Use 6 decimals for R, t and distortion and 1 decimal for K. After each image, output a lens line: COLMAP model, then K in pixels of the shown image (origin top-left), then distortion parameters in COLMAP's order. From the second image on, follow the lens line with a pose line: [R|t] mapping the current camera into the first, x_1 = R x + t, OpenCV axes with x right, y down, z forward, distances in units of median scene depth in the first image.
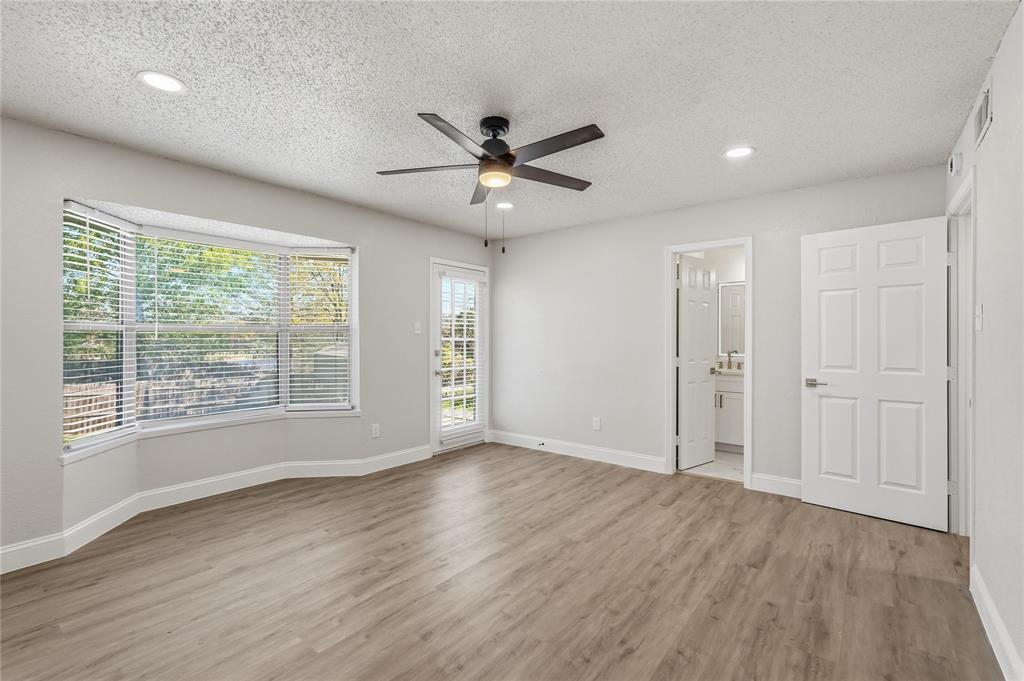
lens RADIAL K [[443.9, 0, 511.1], [0, 443.9, 343.8], [0, 0, 1]] dist [-0.011169, -0.000075]
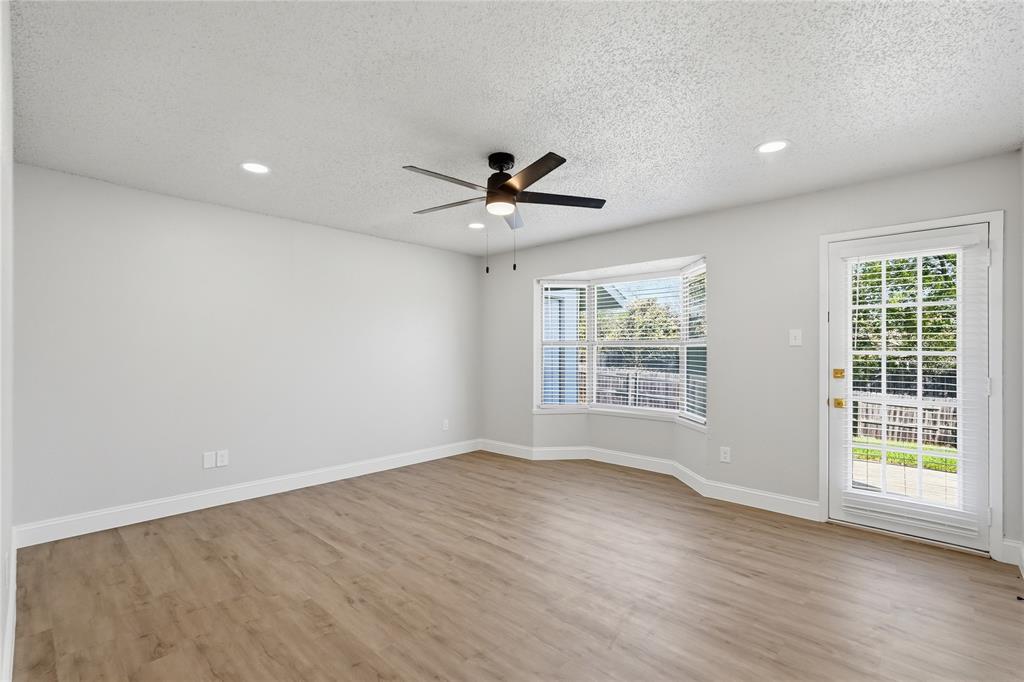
lens RADIAL K [[443.9, 0, 511.1], [0, 443.9, 344.3], [0, 0, 1]] dist [-0.011169, -0.000075]
pose [[-0.052084, -0.013279, -0.998554, 0.964686], [-0.013557, 0.999829, -0.012589, -0.013929], [0.998551, 0.012882, -0.052255, 0.969095]]
